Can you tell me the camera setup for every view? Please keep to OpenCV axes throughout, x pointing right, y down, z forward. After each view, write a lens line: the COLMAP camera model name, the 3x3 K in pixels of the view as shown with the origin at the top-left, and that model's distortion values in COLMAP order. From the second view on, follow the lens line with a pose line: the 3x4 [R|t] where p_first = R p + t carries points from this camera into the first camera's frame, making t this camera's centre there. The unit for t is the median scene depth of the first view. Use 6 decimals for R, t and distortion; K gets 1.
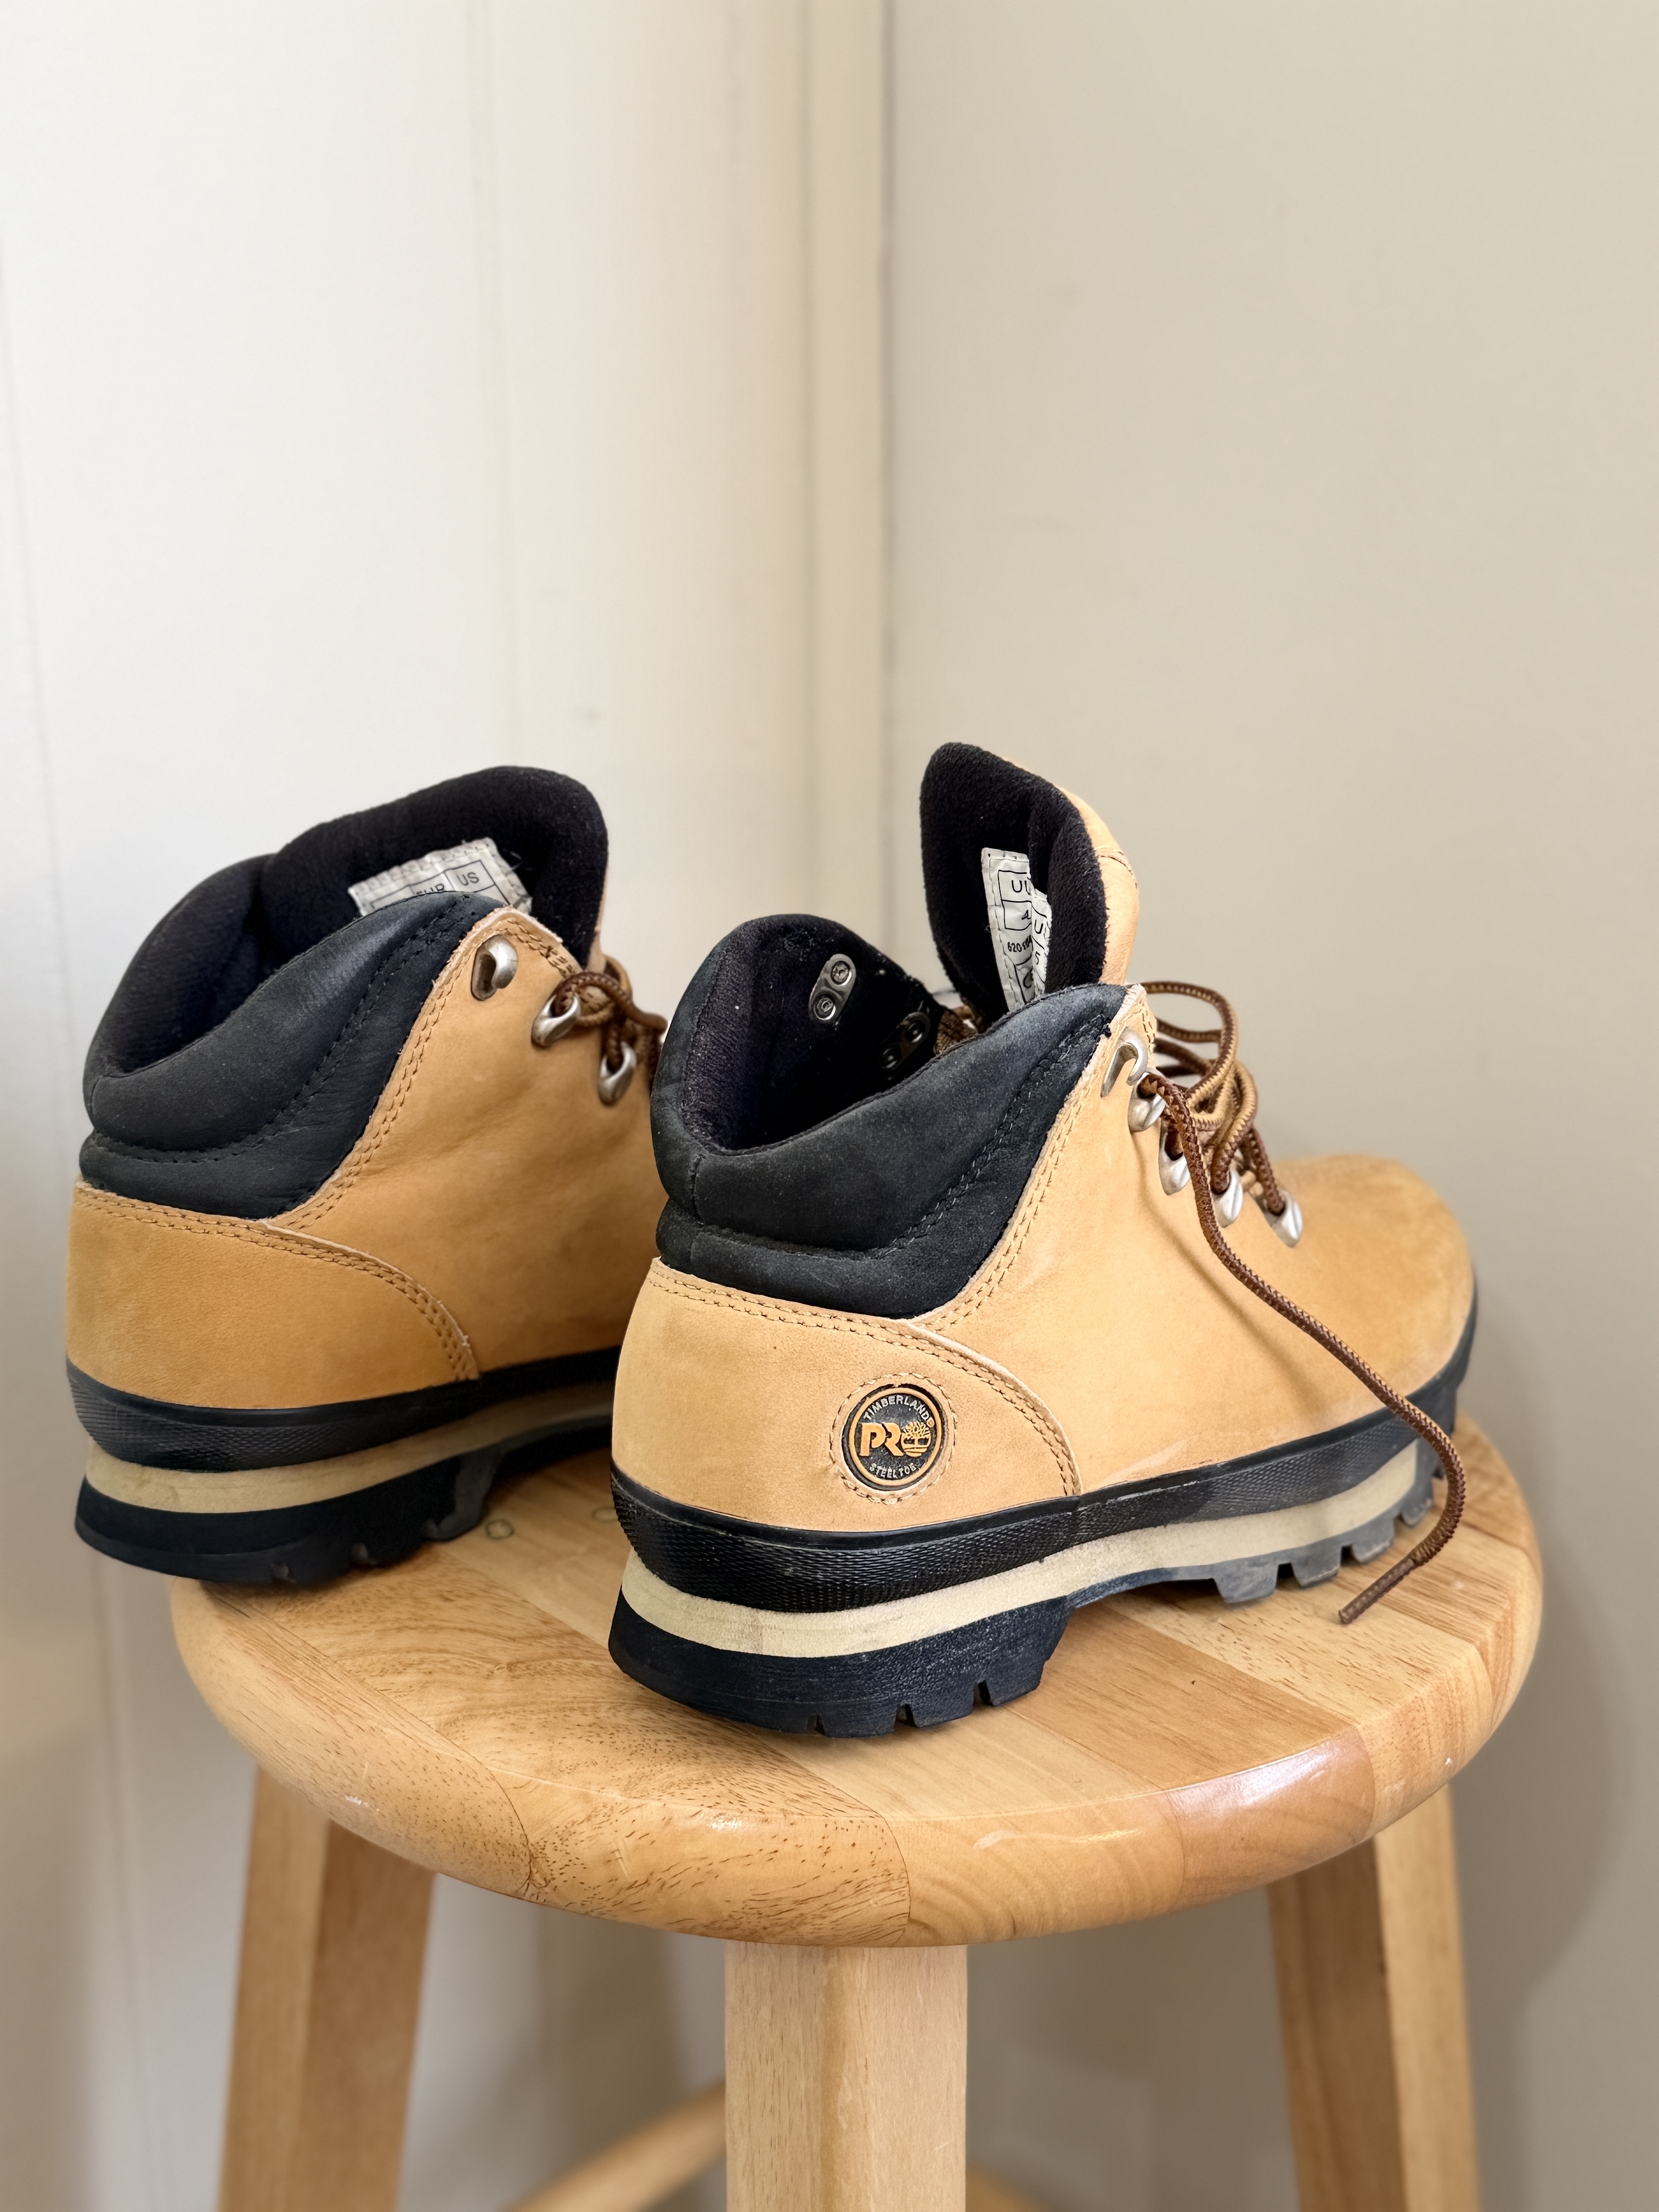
lens RADIAL K [[2606.8, 0, 829.5], [0, 2606.8, 1106.0], [0, 0, 1]] dist [0.239896, -0.632048]
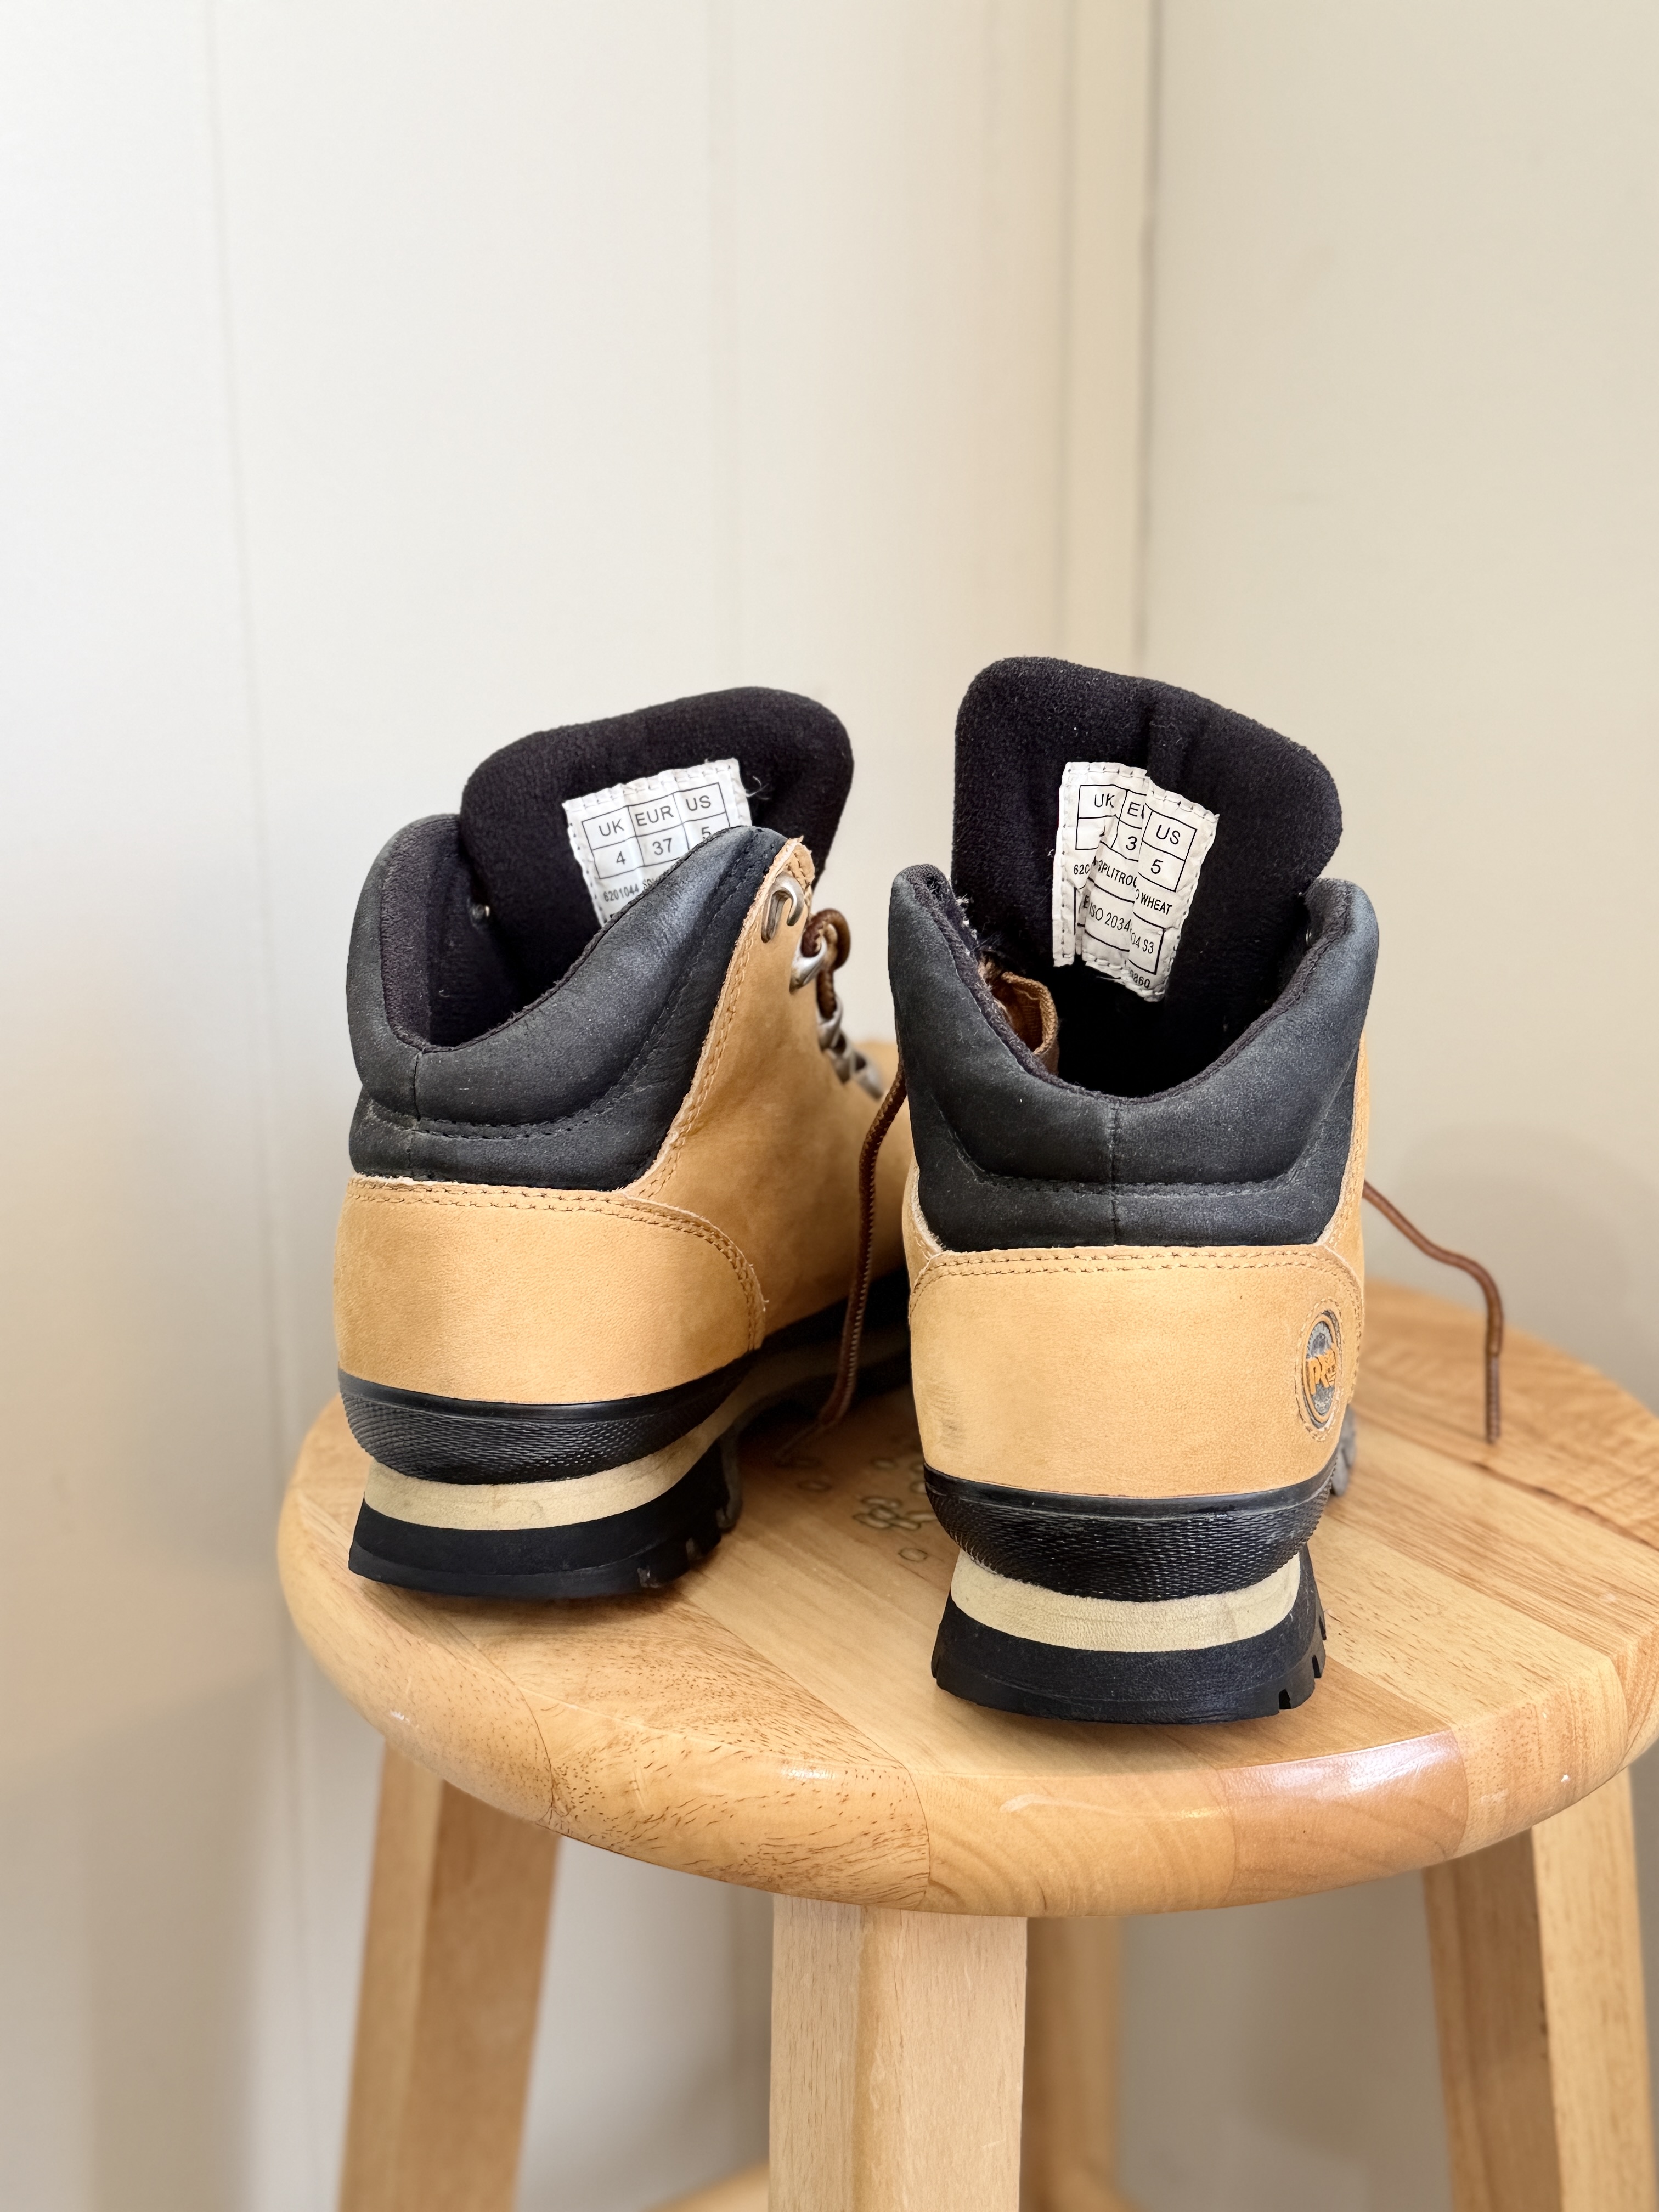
lens RADIAL K [[2606.8, 0, 829.5], [0, 2606.8, 1106.0], [0, 0, 1]] dist [0.239896, -0.632048]
pose [[0.984586, 0.041759, -0.169840, 0.134828], [-0.048169, 0.998267, -0.033798, 0.062151], [0.168134, 0.041458, 0.984892, 0.054004]]
